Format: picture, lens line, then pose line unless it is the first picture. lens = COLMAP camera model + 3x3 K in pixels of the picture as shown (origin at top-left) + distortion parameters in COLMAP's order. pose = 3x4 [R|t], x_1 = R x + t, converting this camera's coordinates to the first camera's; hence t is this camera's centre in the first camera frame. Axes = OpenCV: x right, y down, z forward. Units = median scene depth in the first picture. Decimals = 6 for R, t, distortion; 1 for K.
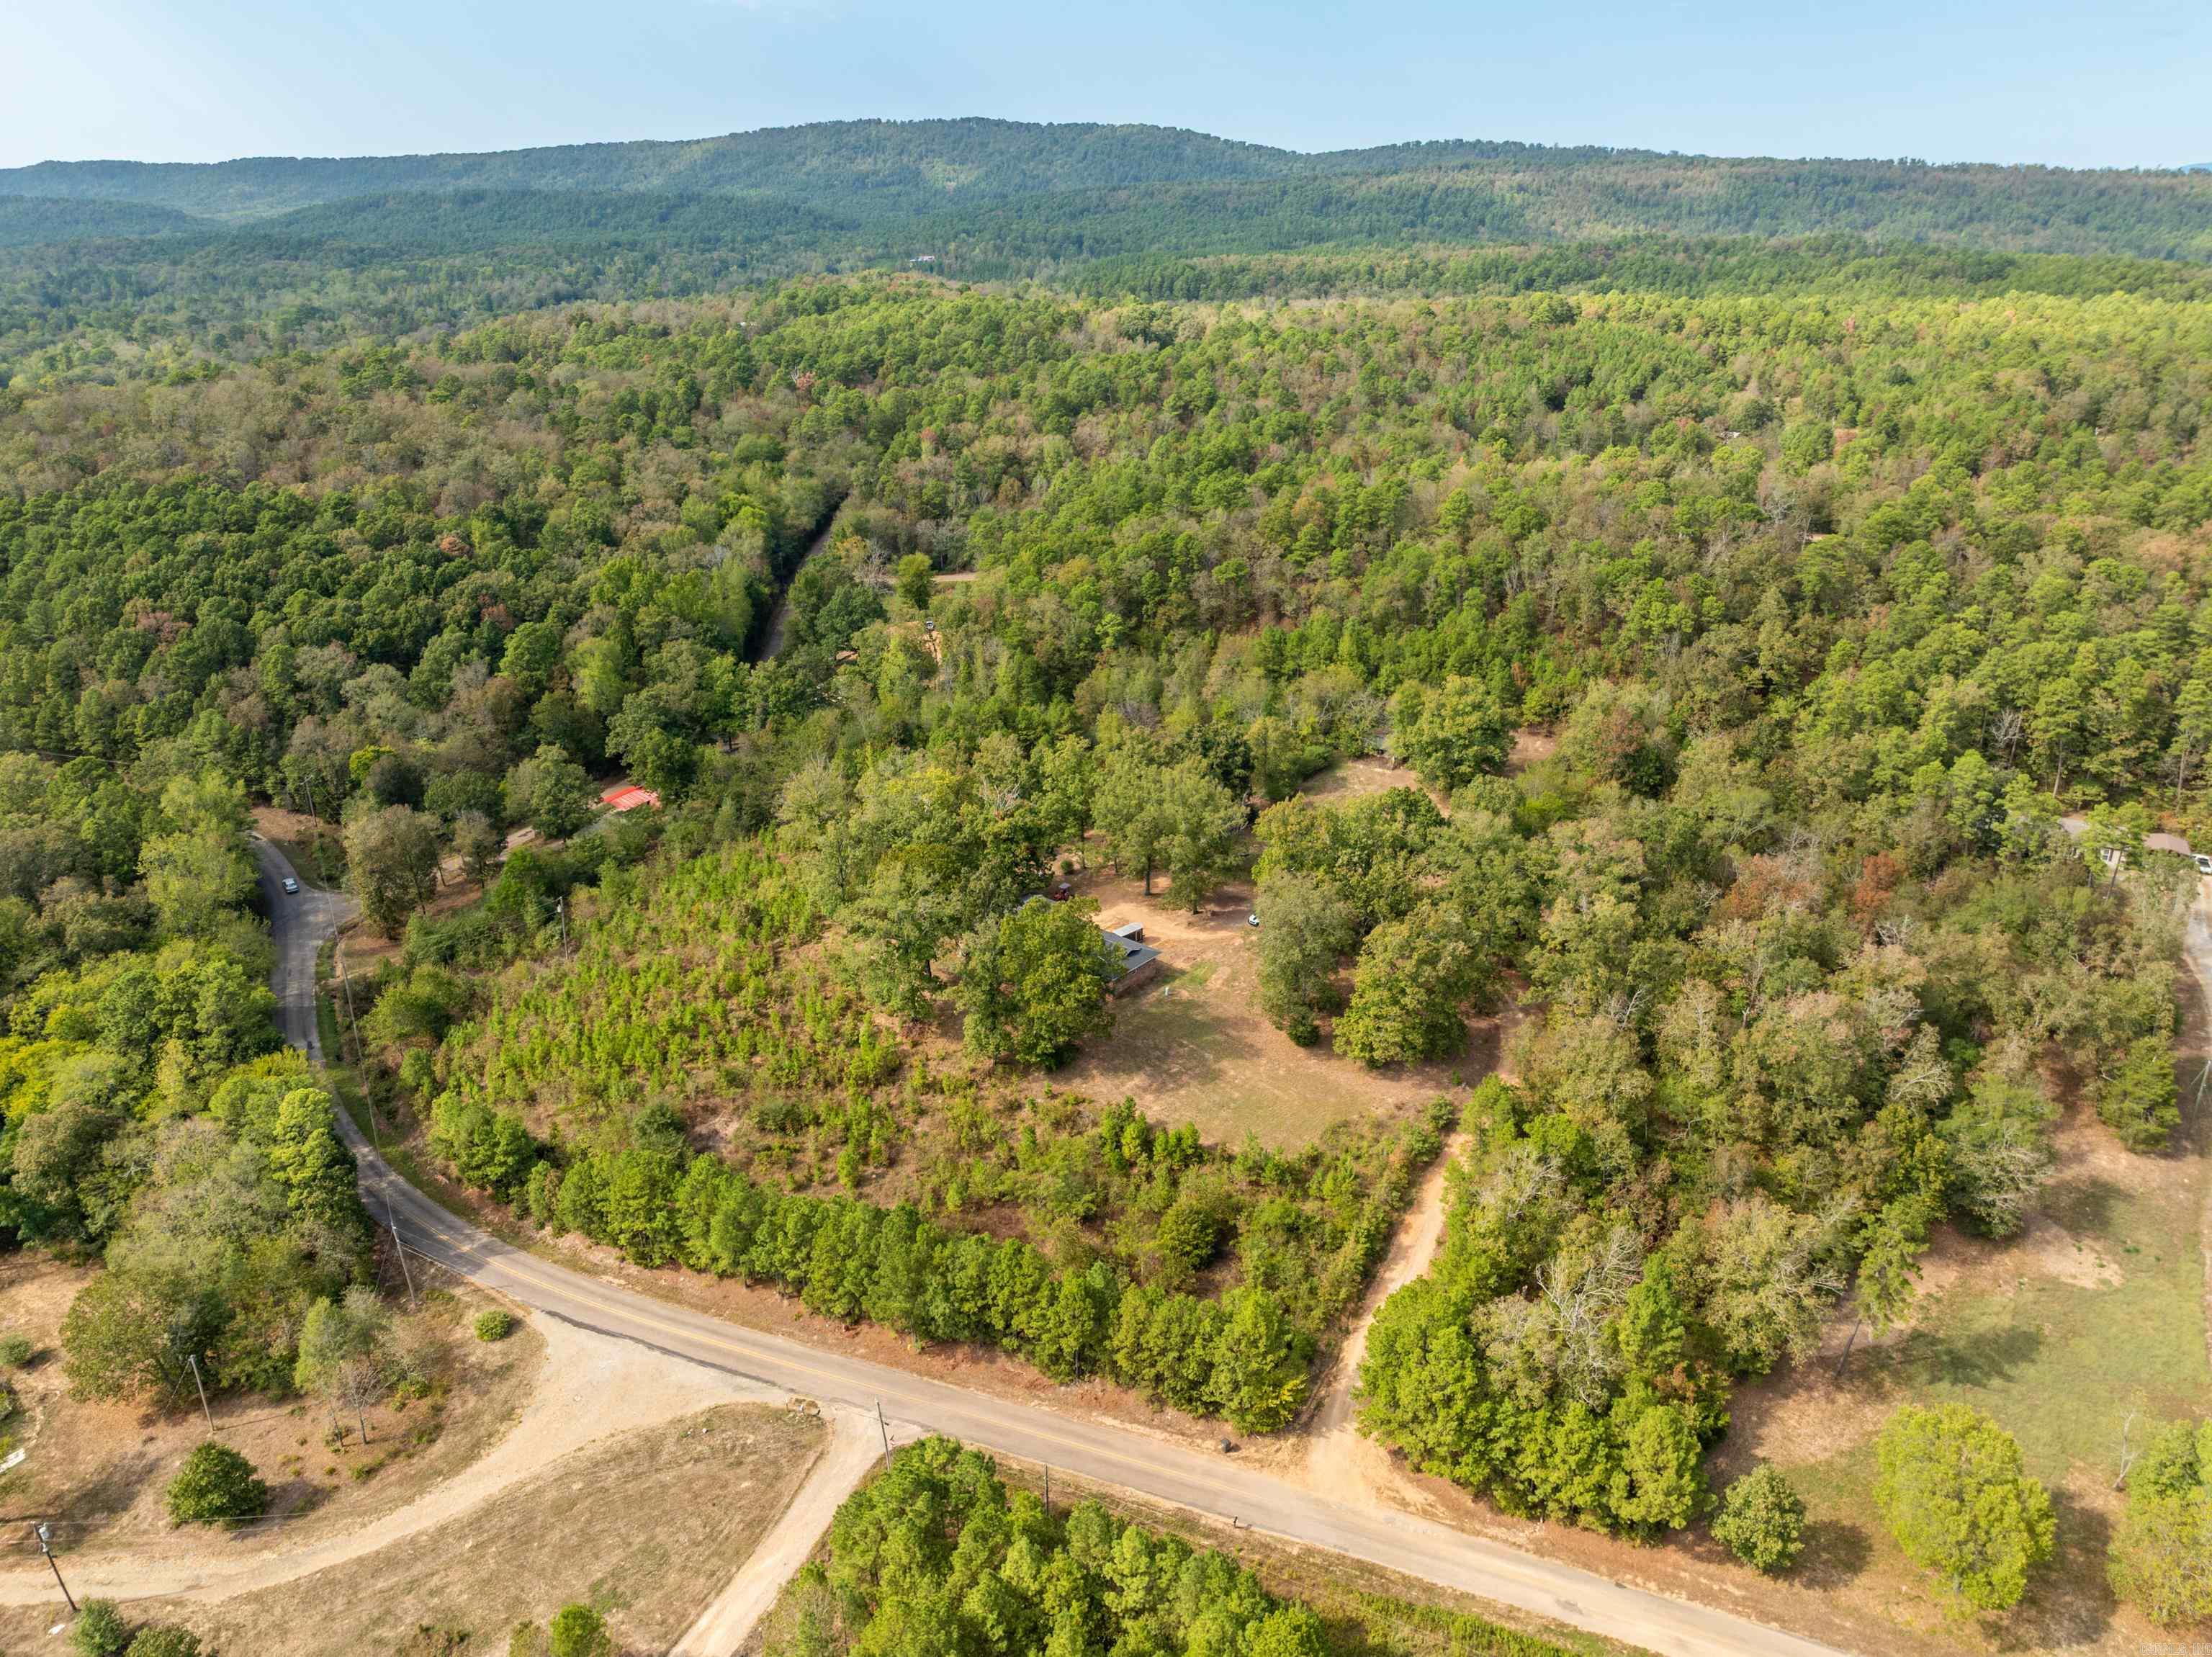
lens RADIAL K [[1560.7, 0, 1106.0], [0, 1560.7, 828.5], [0, 0, 1]] dist [-0.059905, 0.034751]
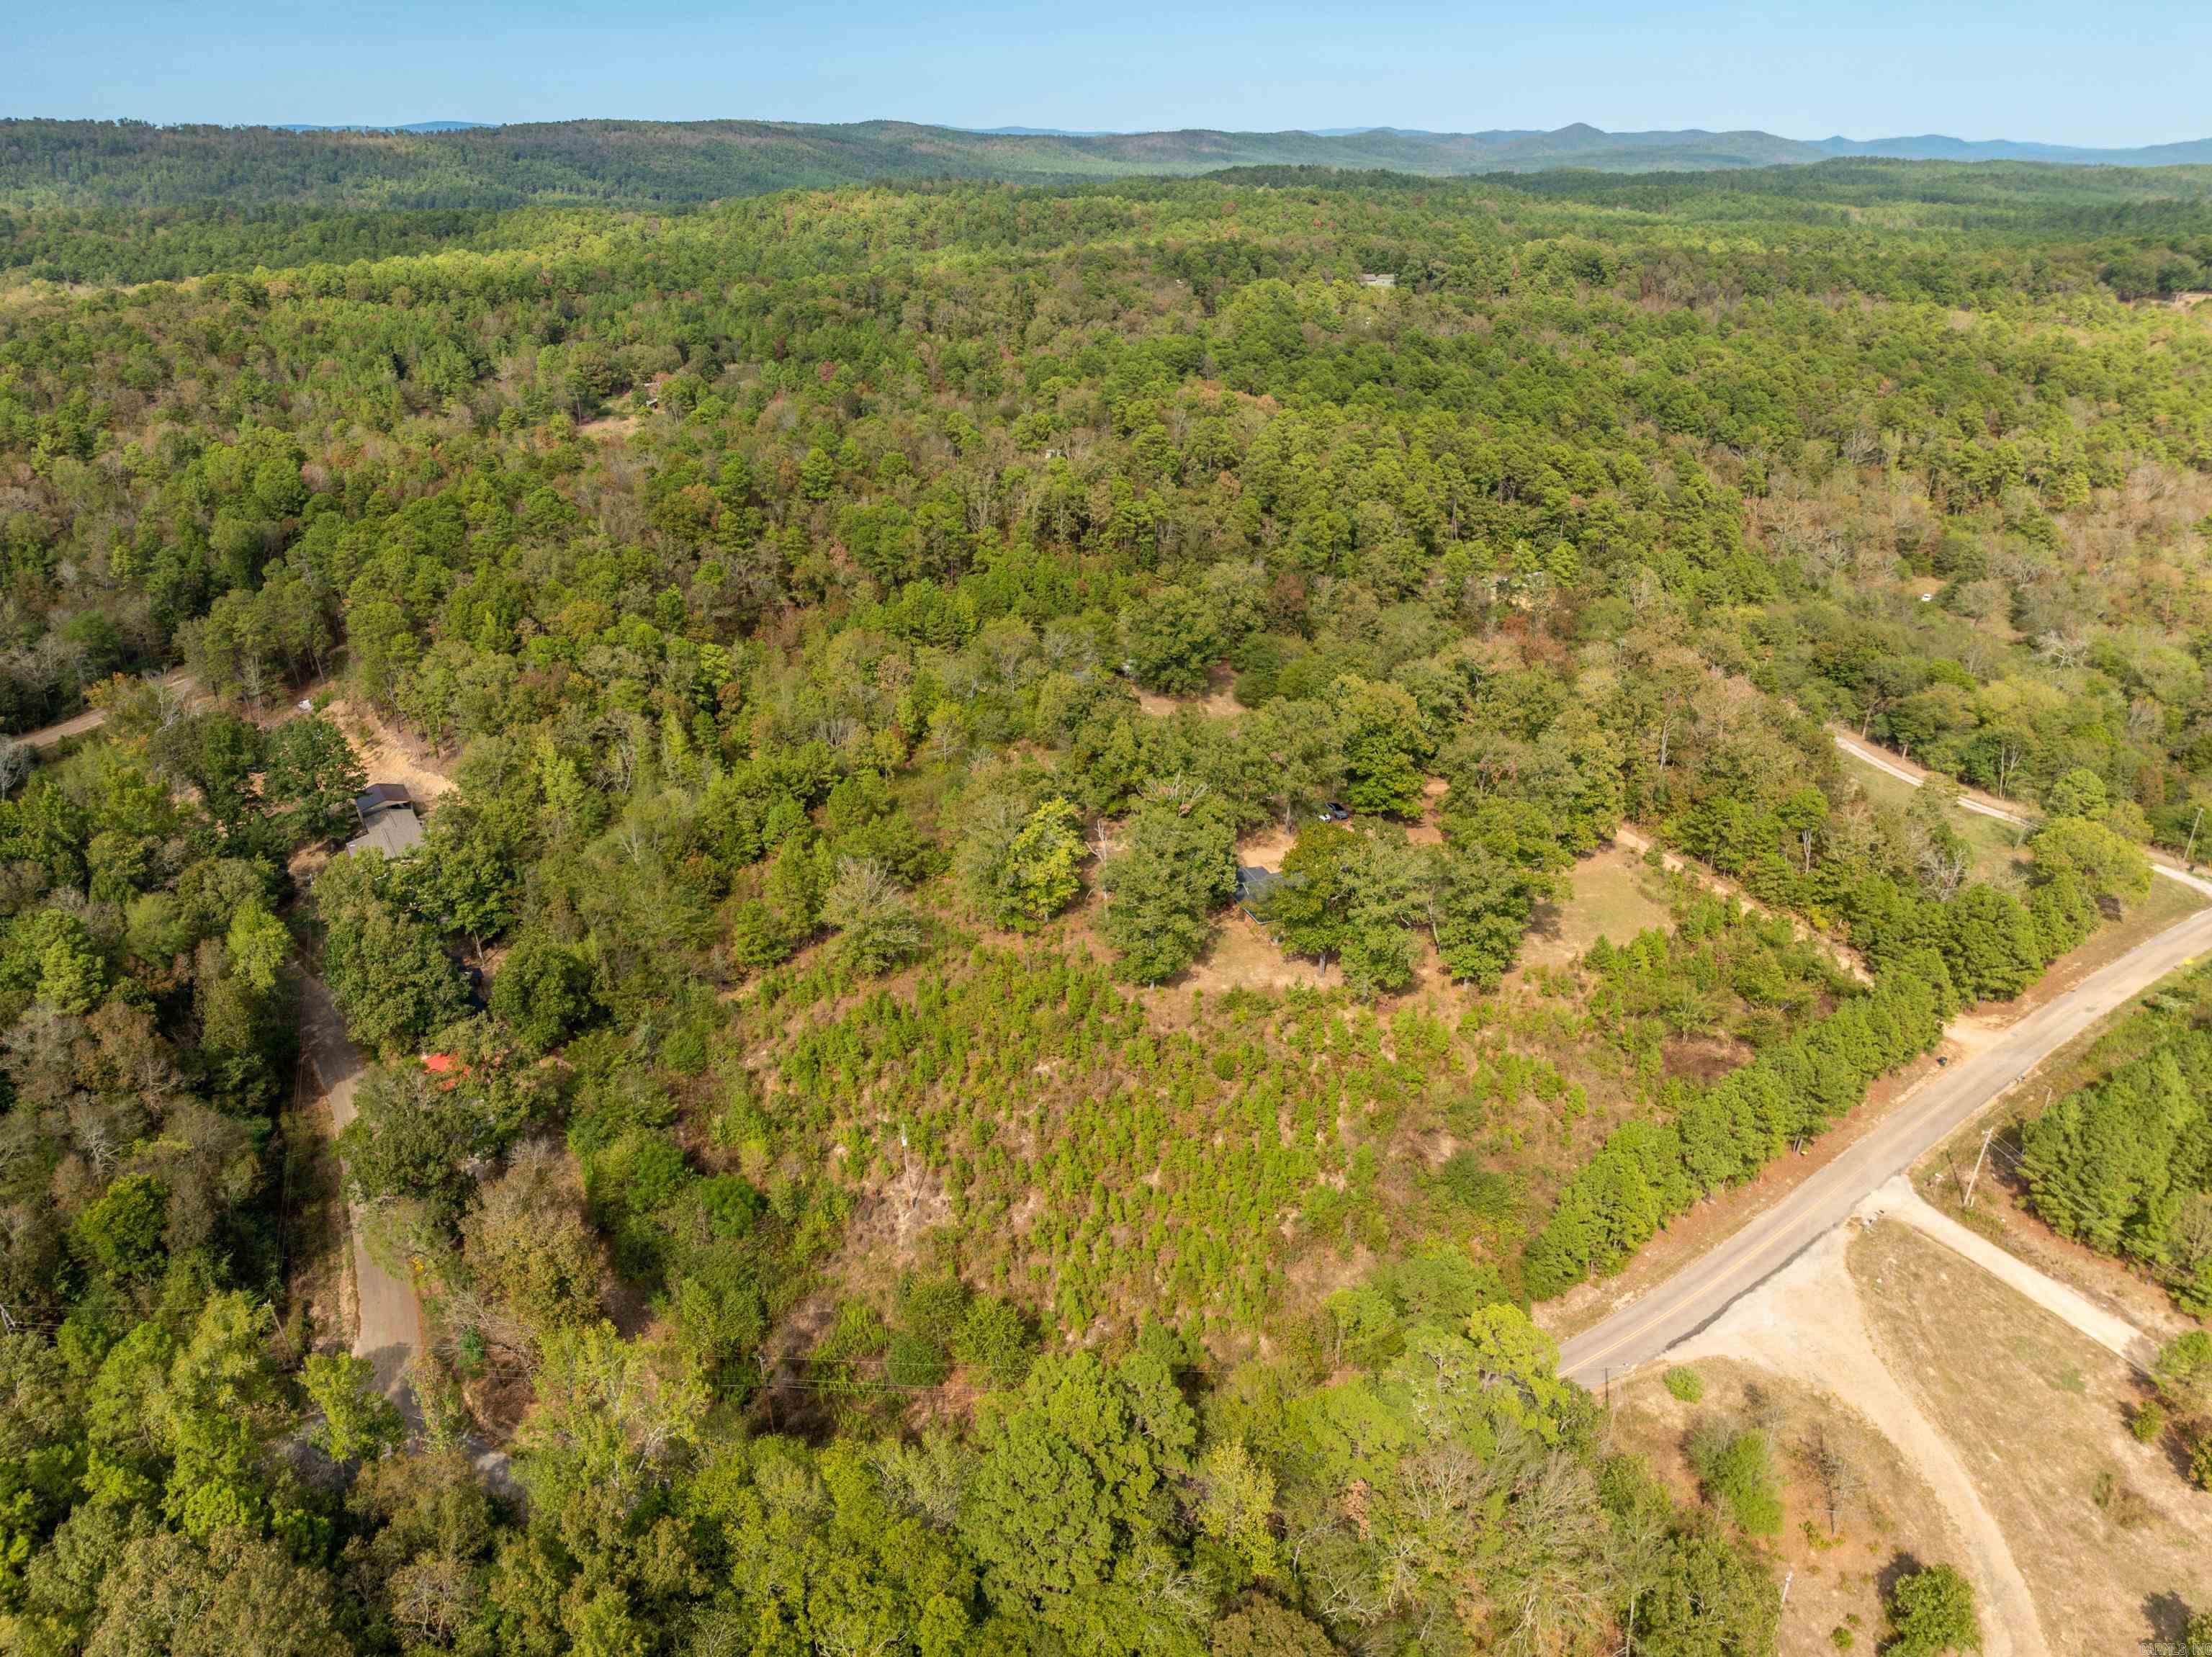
lens RADIAL K [[1560.7, 0, 1106.0], [0, 1560.7, 828.5], [0, 0, 1]] dist [-0.059905, 0.034751]
pose [[0.504411, -0.346533, 0.790876, -0.573783], [0.330025, 0.923765, 0.194274, -0.133327], [-0.797906, 0.163015, 0.580321, 0.335592]]
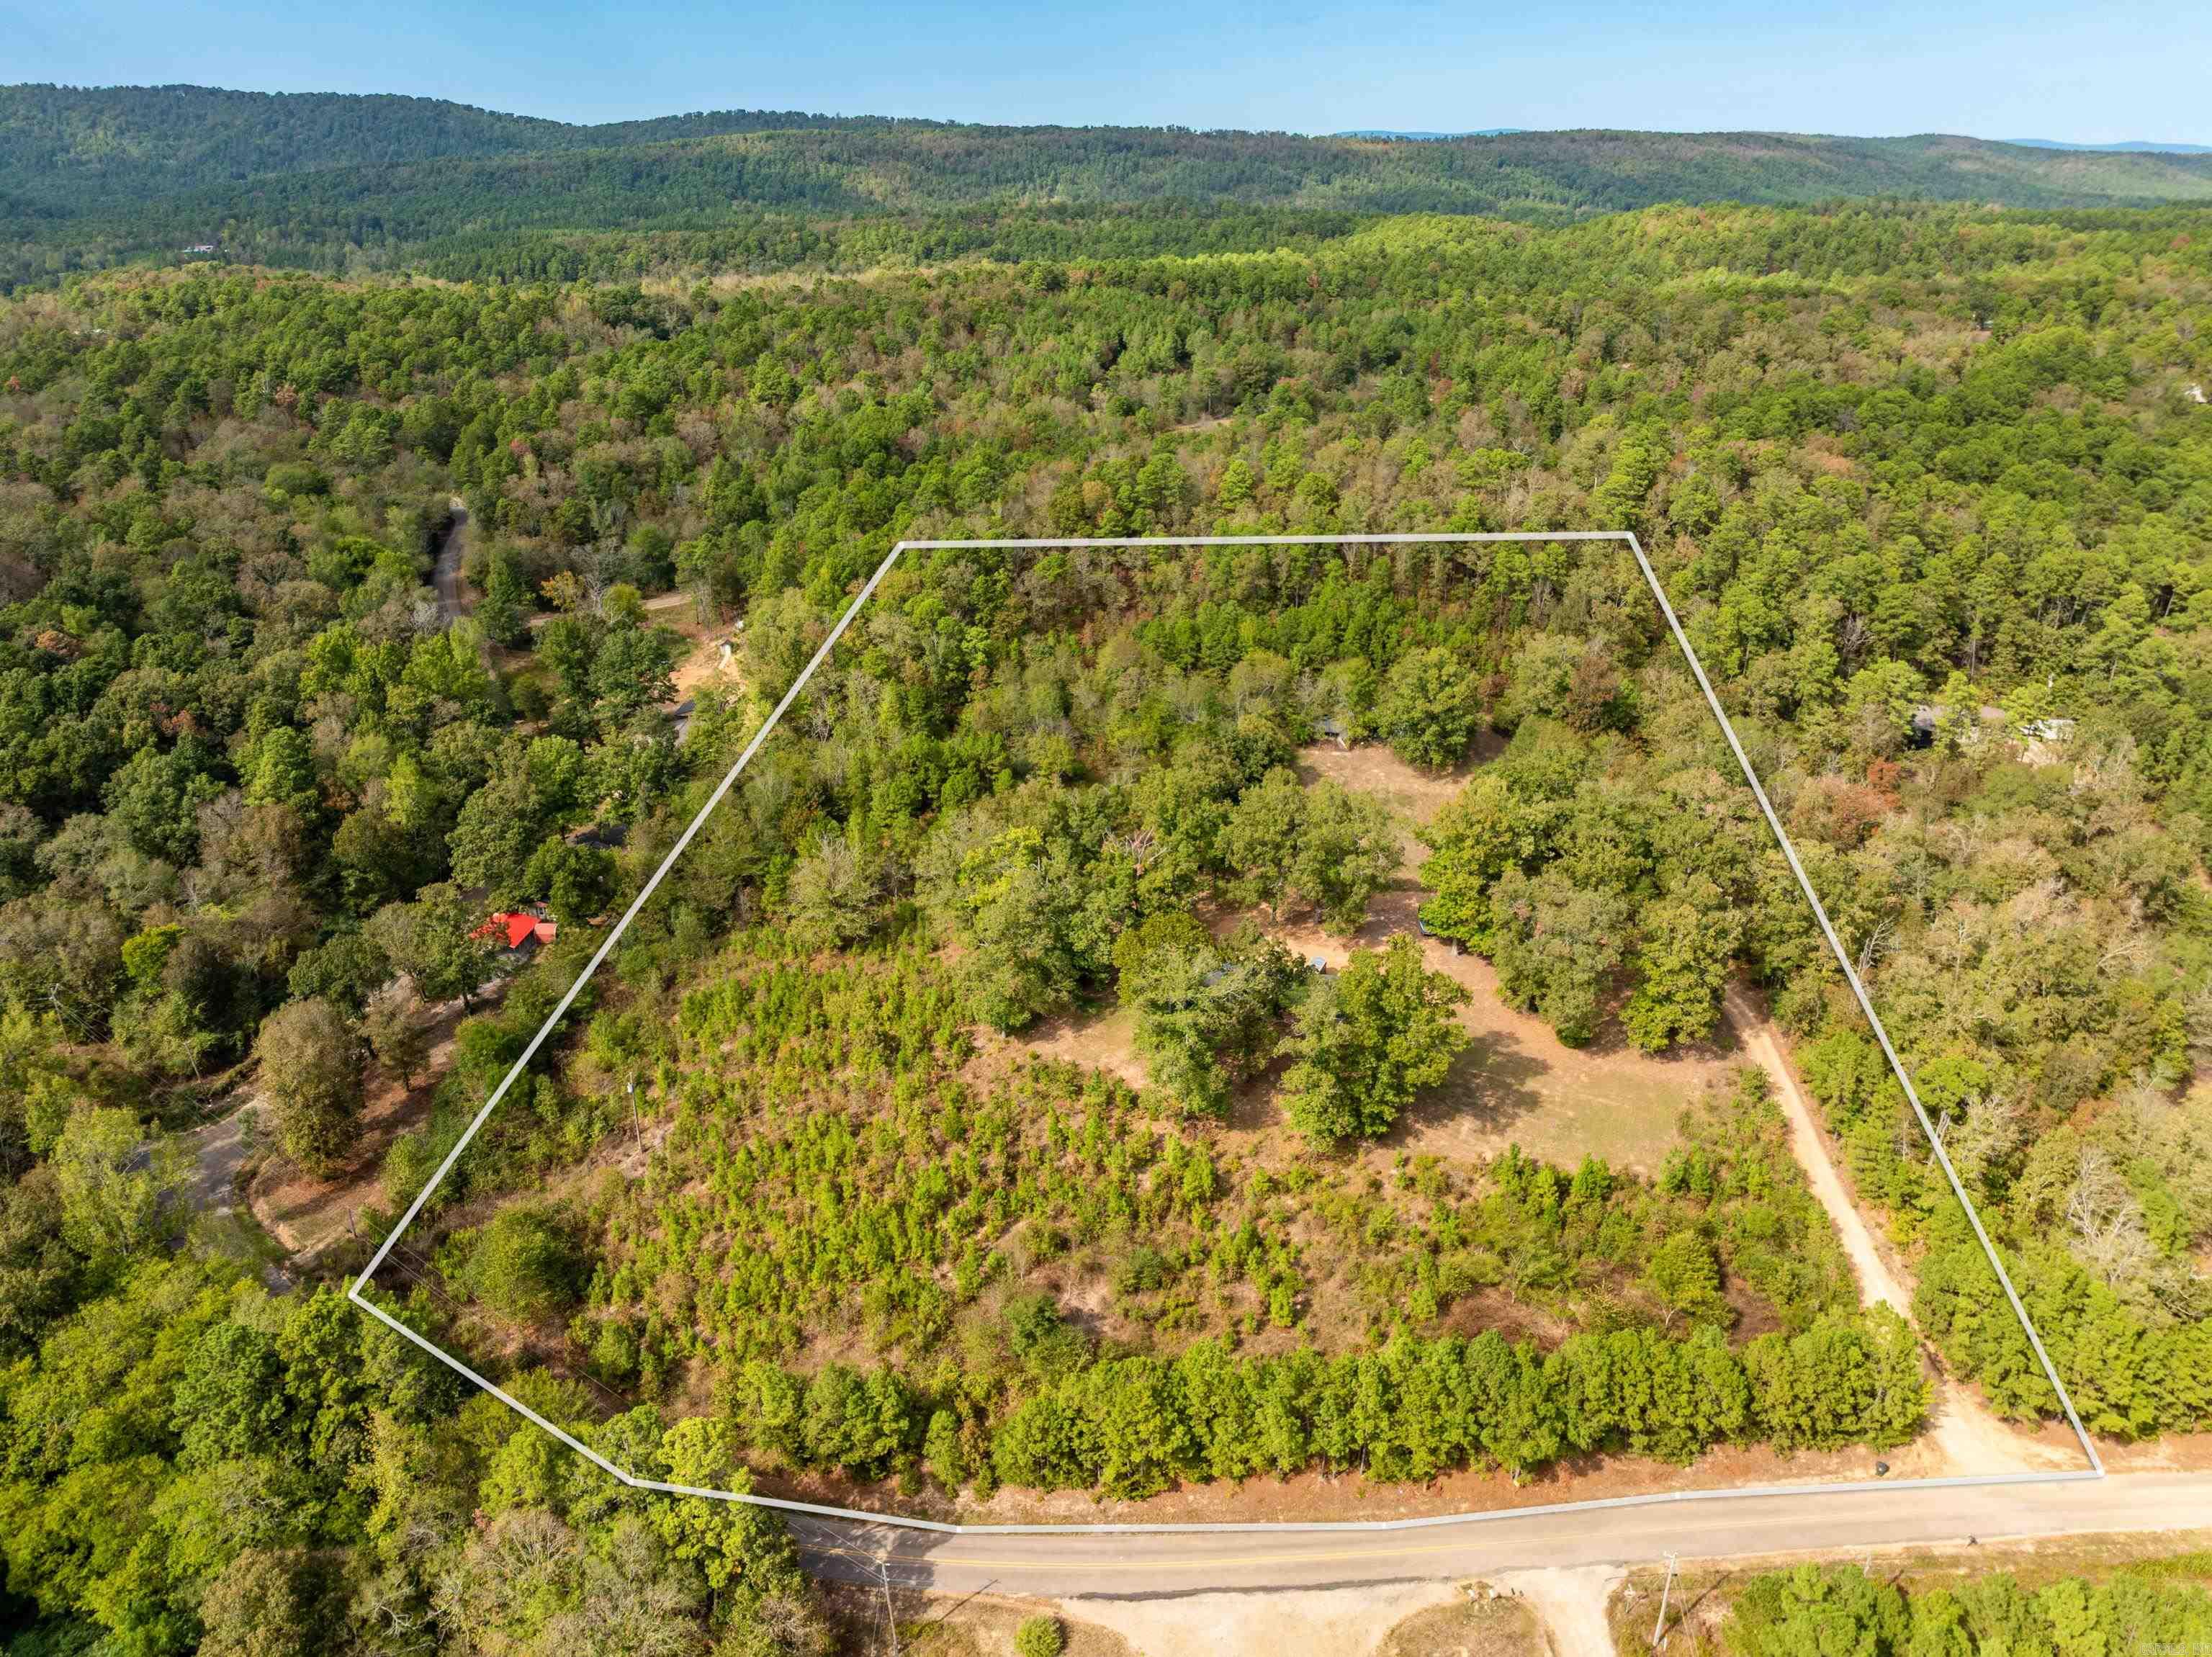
lens RADIAL K [[1560.7, 0, 1106.0], [0, 1560.7, 828.5], [0, 0, 1]] dist [-0.059905, 0.034751]
pose [[0.904905, -0.168423, 0.390872, -0.291291], [0.162228, 0.985532, 0.049085, -0.052549], [-0.393484, 0.018993, 0.919135, 0.133230]]
